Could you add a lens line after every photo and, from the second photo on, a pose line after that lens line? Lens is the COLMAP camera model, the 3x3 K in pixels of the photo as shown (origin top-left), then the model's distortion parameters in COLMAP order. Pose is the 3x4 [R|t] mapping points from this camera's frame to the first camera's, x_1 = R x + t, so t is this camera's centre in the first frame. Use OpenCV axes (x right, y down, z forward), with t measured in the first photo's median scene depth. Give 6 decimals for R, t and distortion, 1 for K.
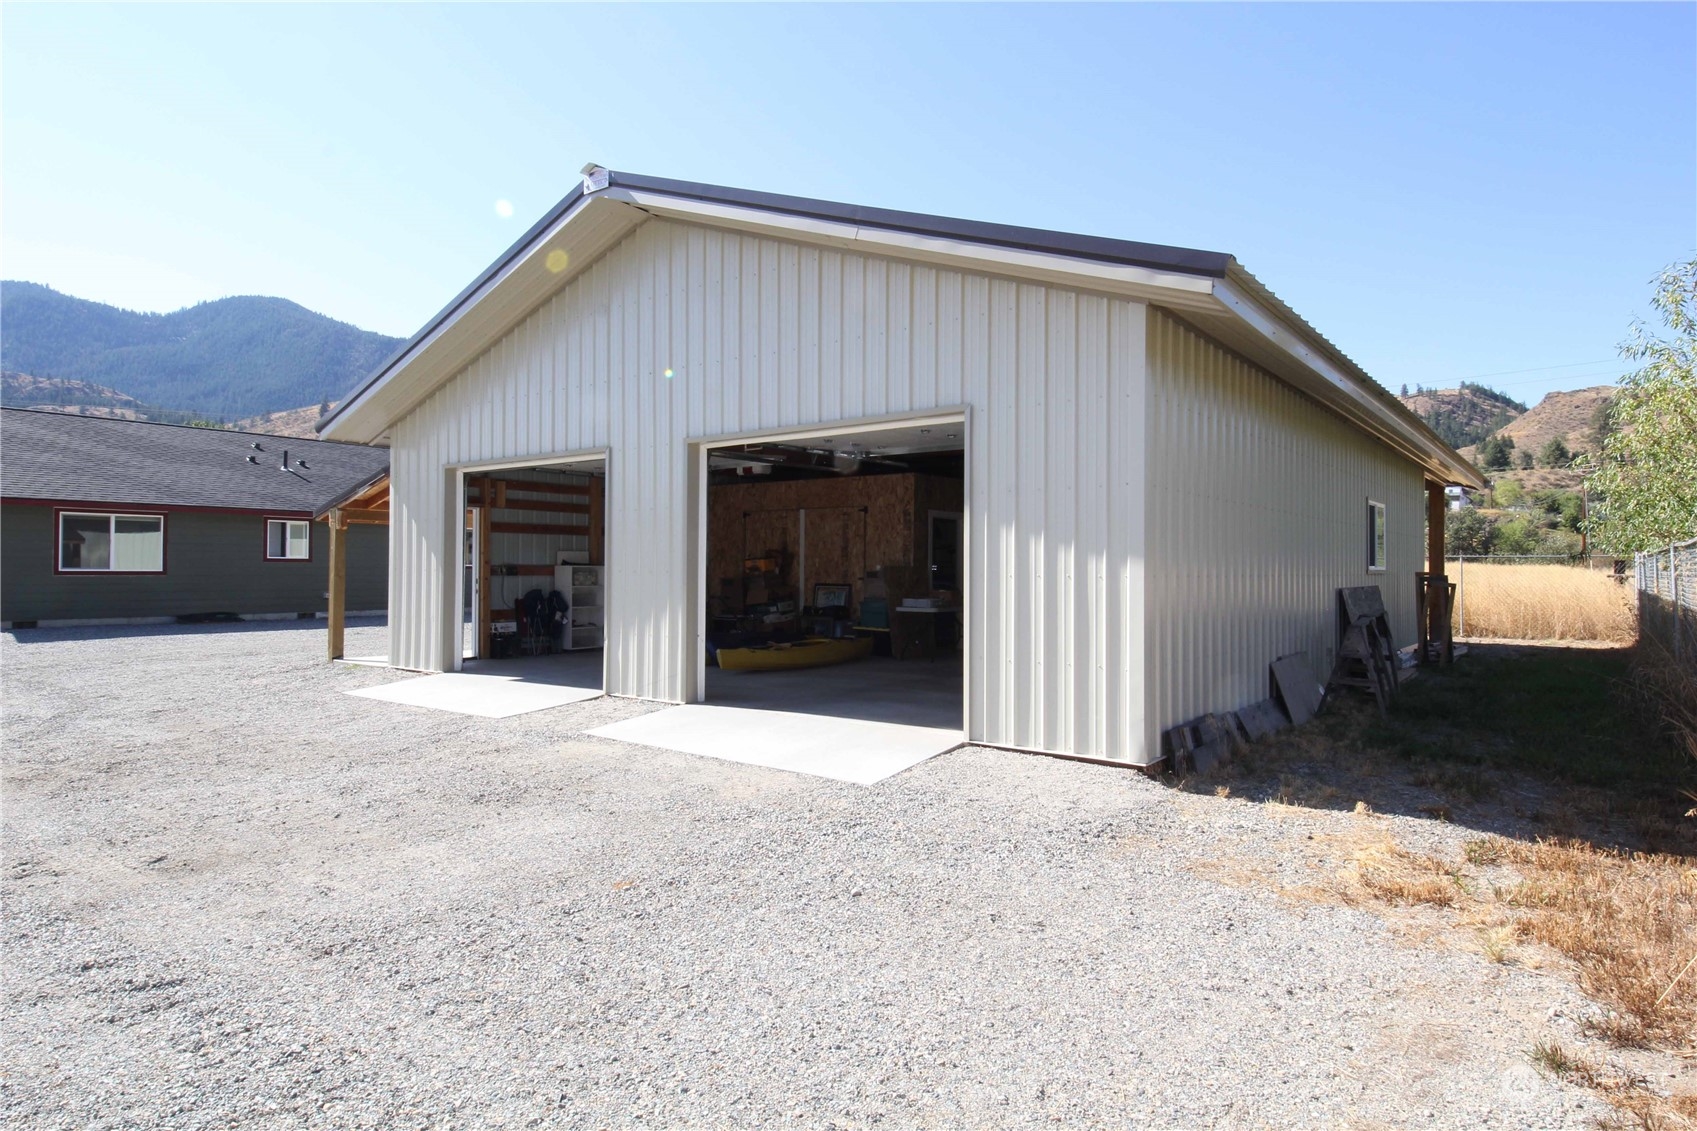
lens RADIAL K [[968.1, 0, 848.0], [0, 968.1, 559.7], [0, 0, 1]] dist [-0.004564, -0.001212]
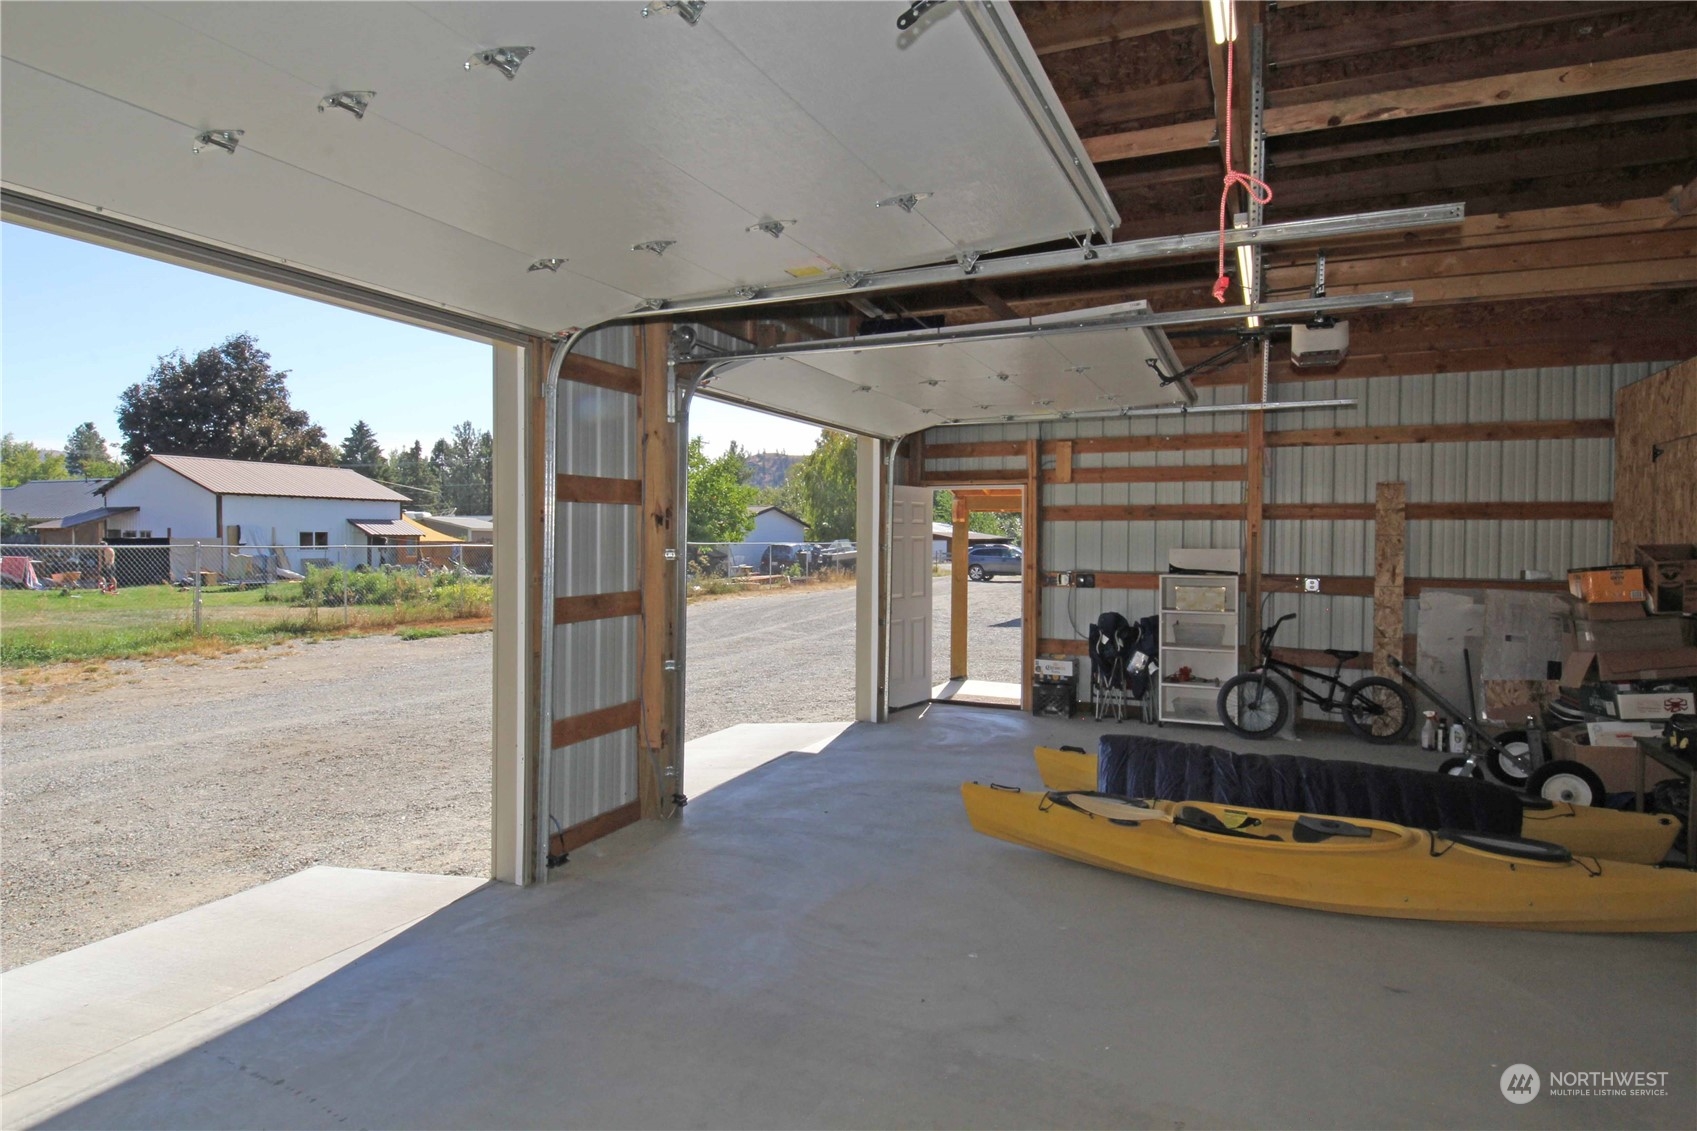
lens RADIAL K [[968.1, 0, 849.2], [0, 968.1, 558.9], [0, 0, 1]] dist [-0.004564, -0.001212]
pose [[0.233346, 0.019062, -0.972207, 0.231825], [-0.005070, 0.999818, 0.018386, -0.013333], [0.972381, 0.000639, 0.233400, 0.698367]]
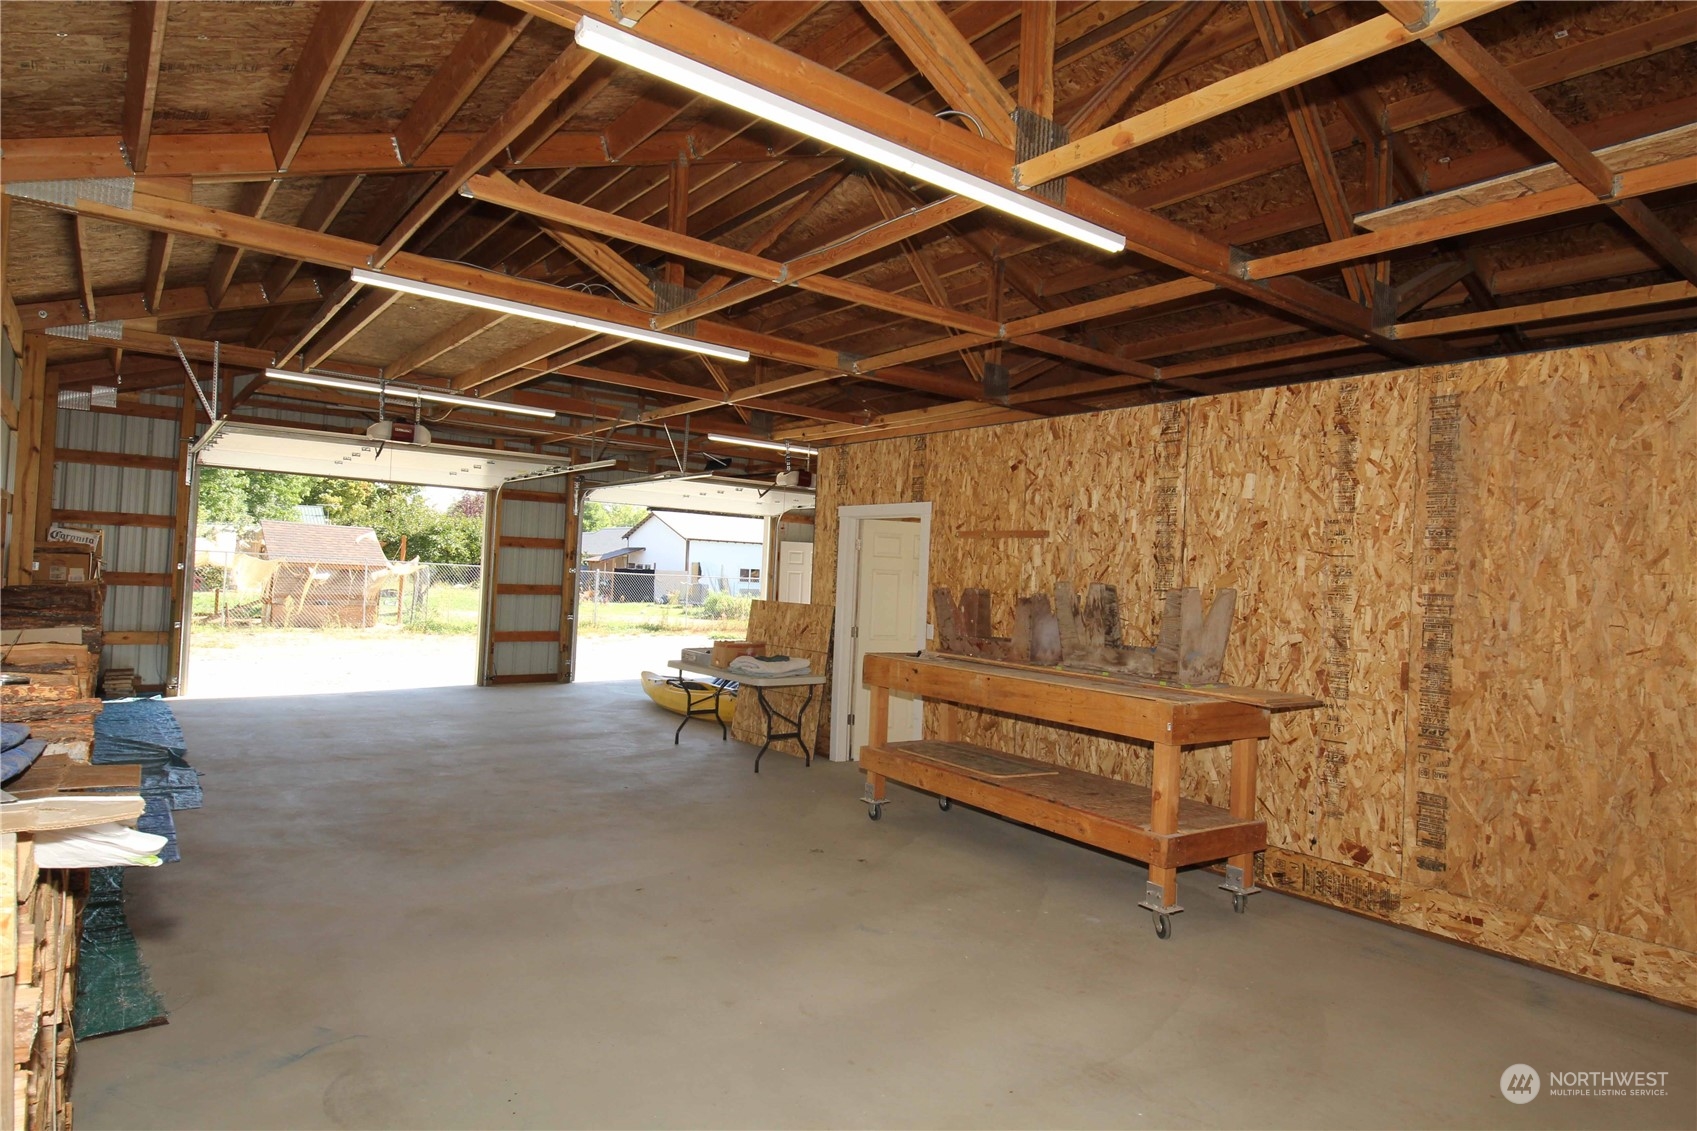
lens RADIAL K [[968.1, 0, 849.1], [0, 968.1, 562.6], [0, 0, 1]] dist [-0.004564, -0.001212]
pose [[-0.253945, -0.025379, -0.966886, 0.798349], [-0.039655, 0.999088, -0.015809, -0.010617], [0.966406, 0.034327, -0.254719, 1.375135]]
